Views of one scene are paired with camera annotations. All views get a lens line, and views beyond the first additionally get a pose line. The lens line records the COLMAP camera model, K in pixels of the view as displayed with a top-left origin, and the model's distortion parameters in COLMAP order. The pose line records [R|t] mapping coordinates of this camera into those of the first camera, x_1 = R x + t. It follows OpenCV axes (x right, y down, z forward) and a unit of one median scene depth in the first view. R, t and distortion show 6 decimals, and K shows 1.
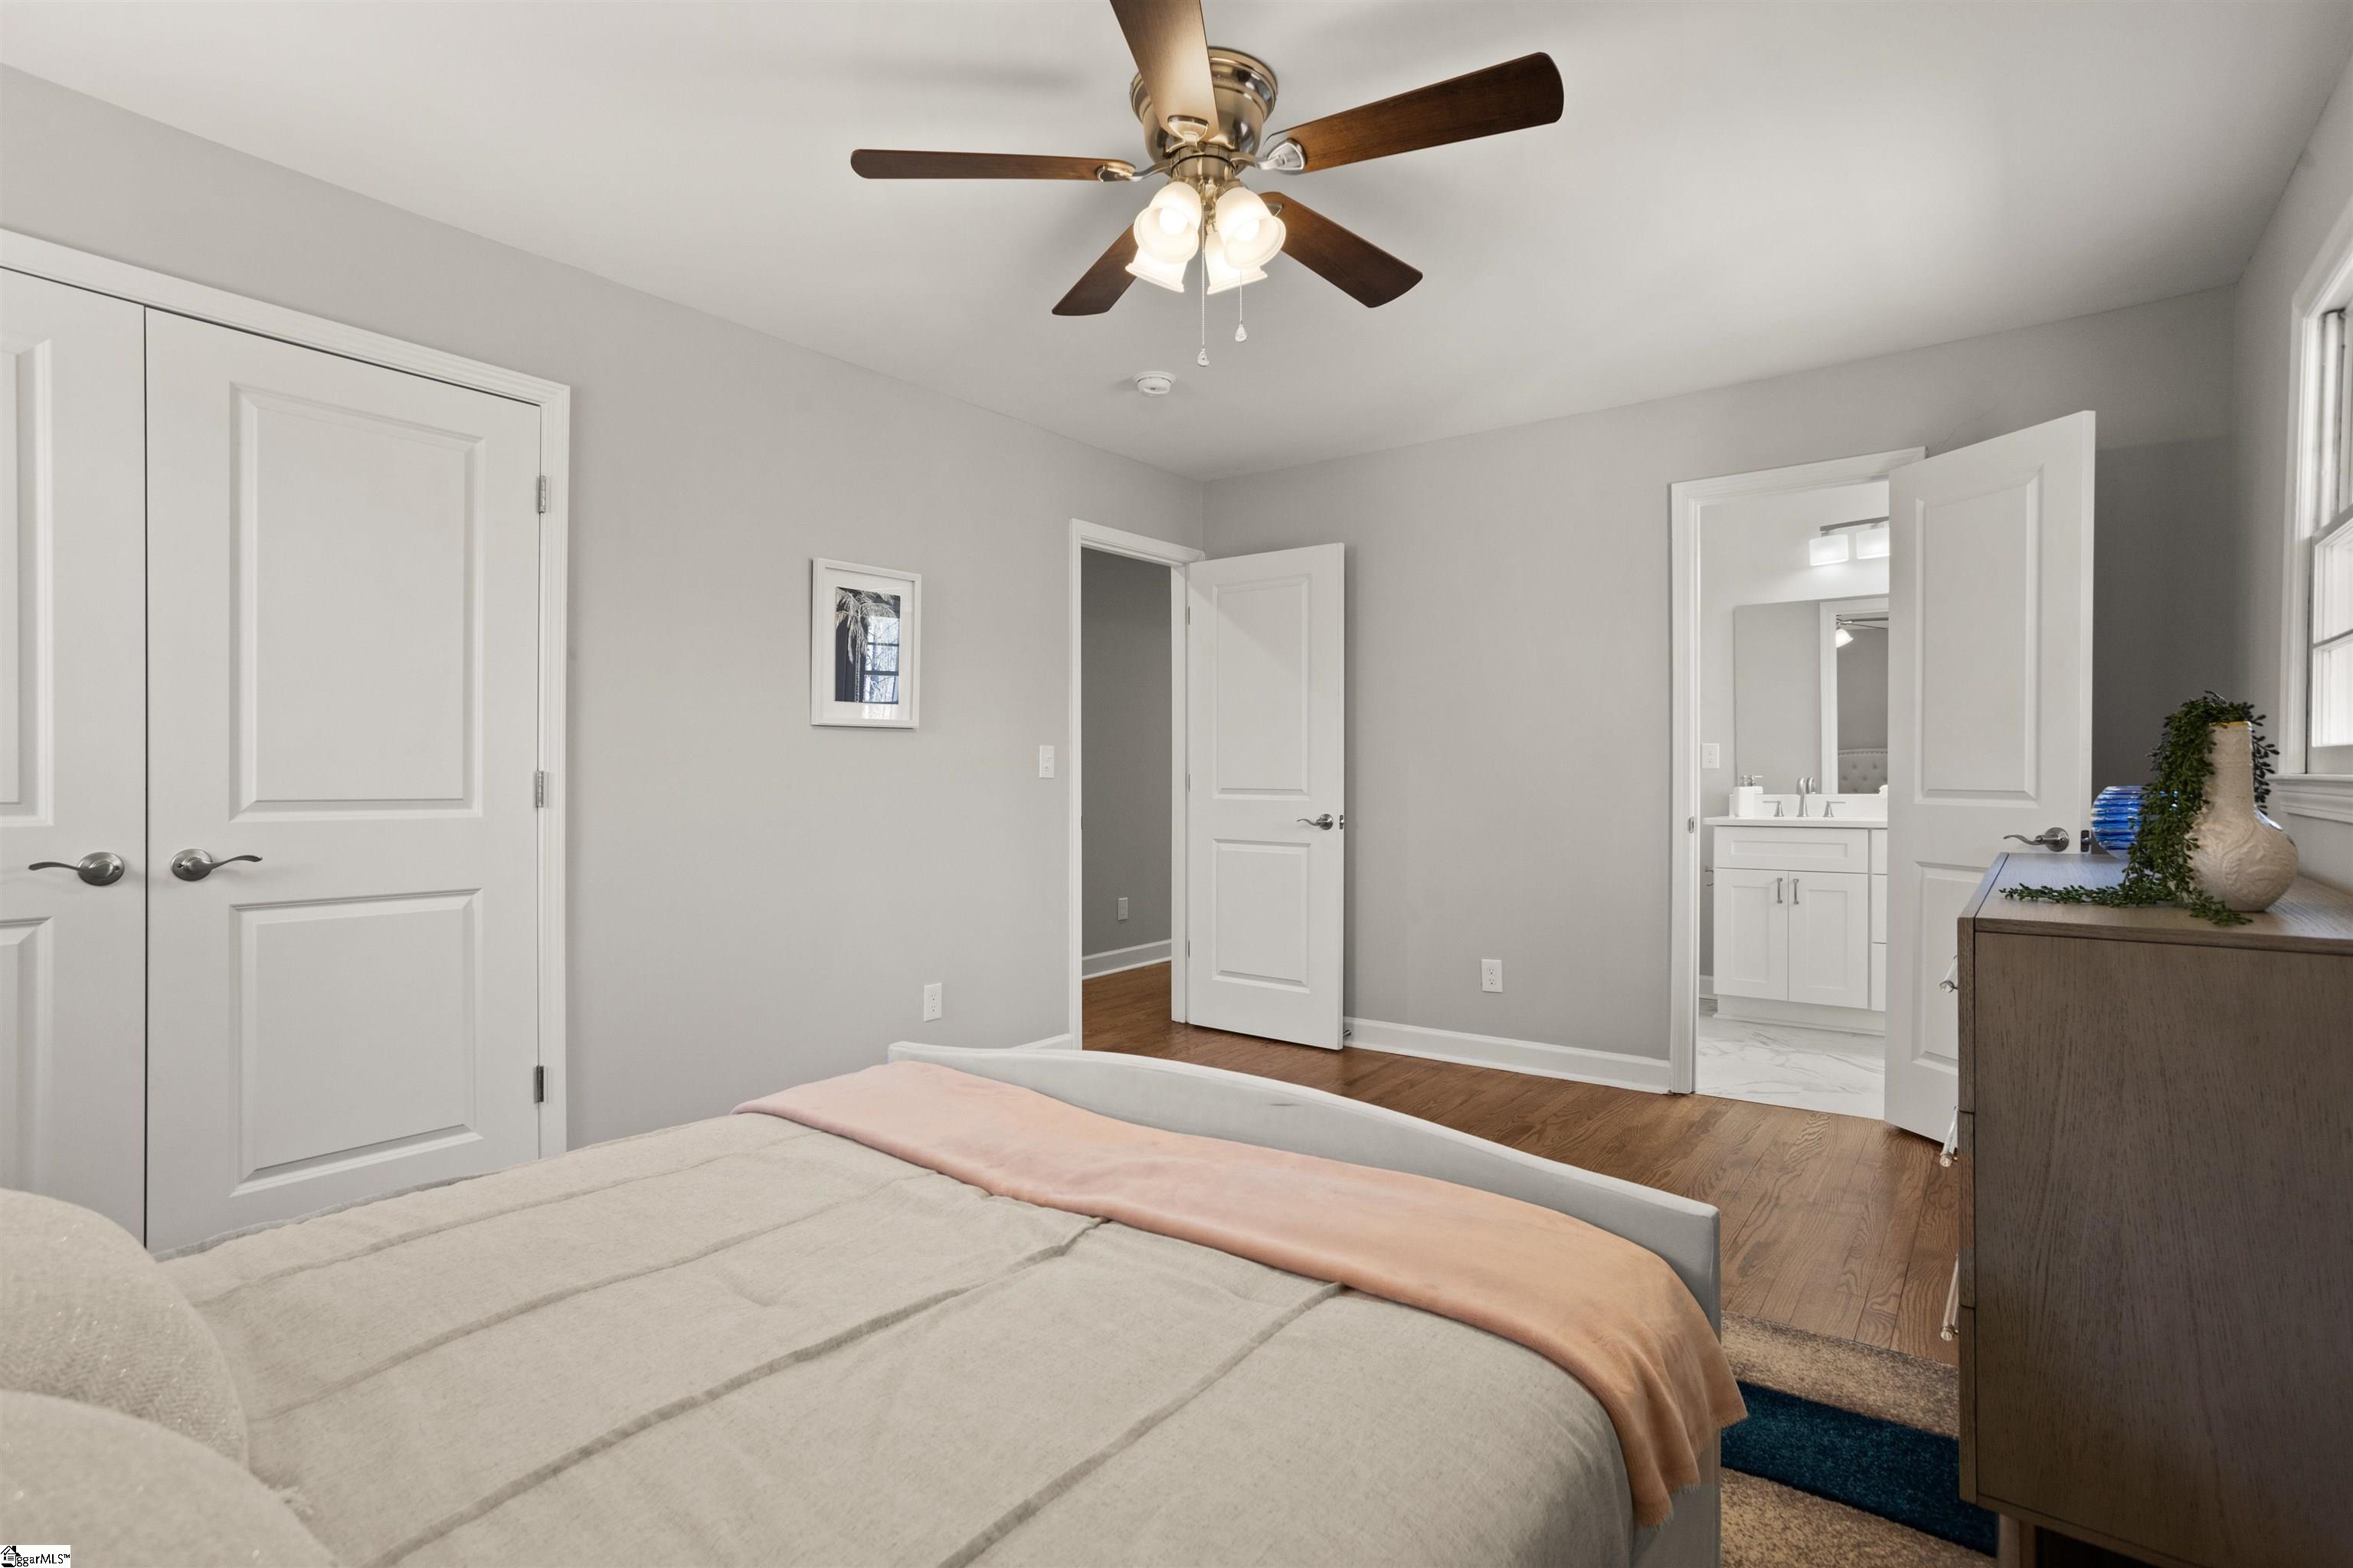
lens RADIAL K [[1139.4, 0, 1158.1], [0, 1139.4, 777.6], [0, 0, 1]] dist [-0.051242, 0.030905]
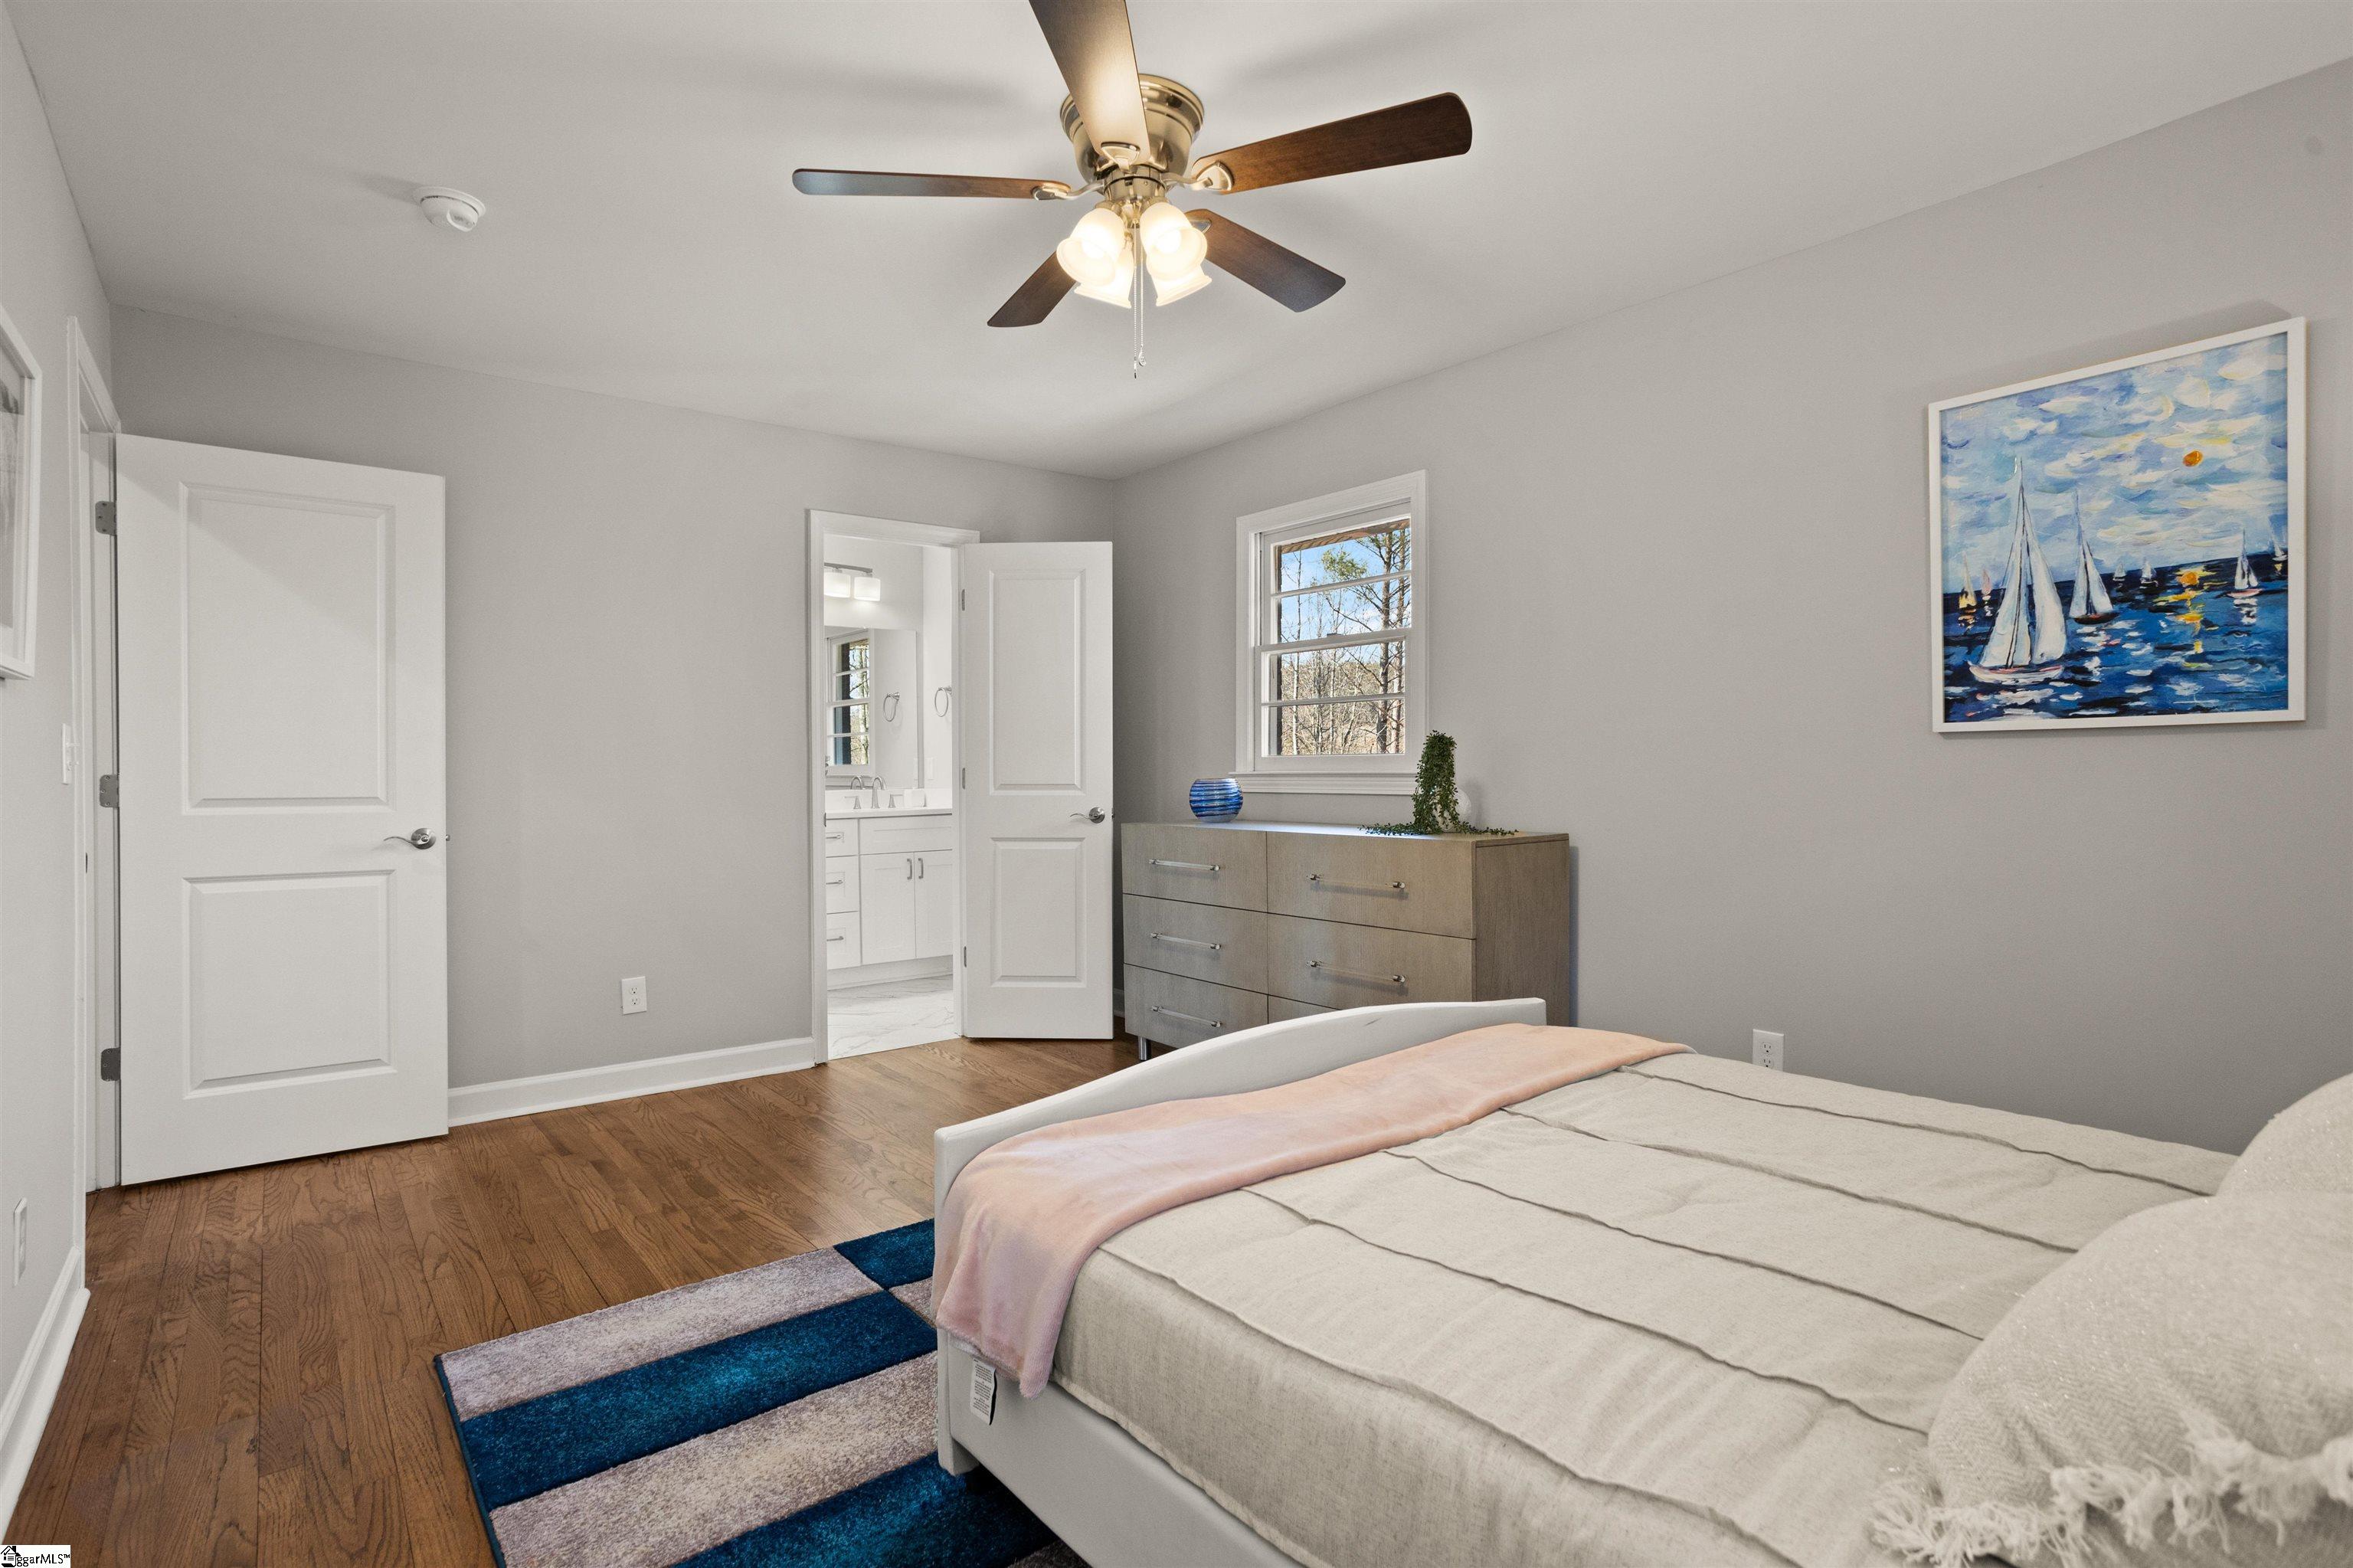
lens RADIAL K [[1139.4, 0, 1158.1], [0, 1139.4, 777.6], [0, 0, 1]] dist [-0.051242, 0.030905]
pose [[0.257433, -0.004022, 0.966288, -0.530368], [0.009589, 0.999953, 0.001608, 0.001771], [-0.966249, 0.008851, 0.257459, 0.395648]]
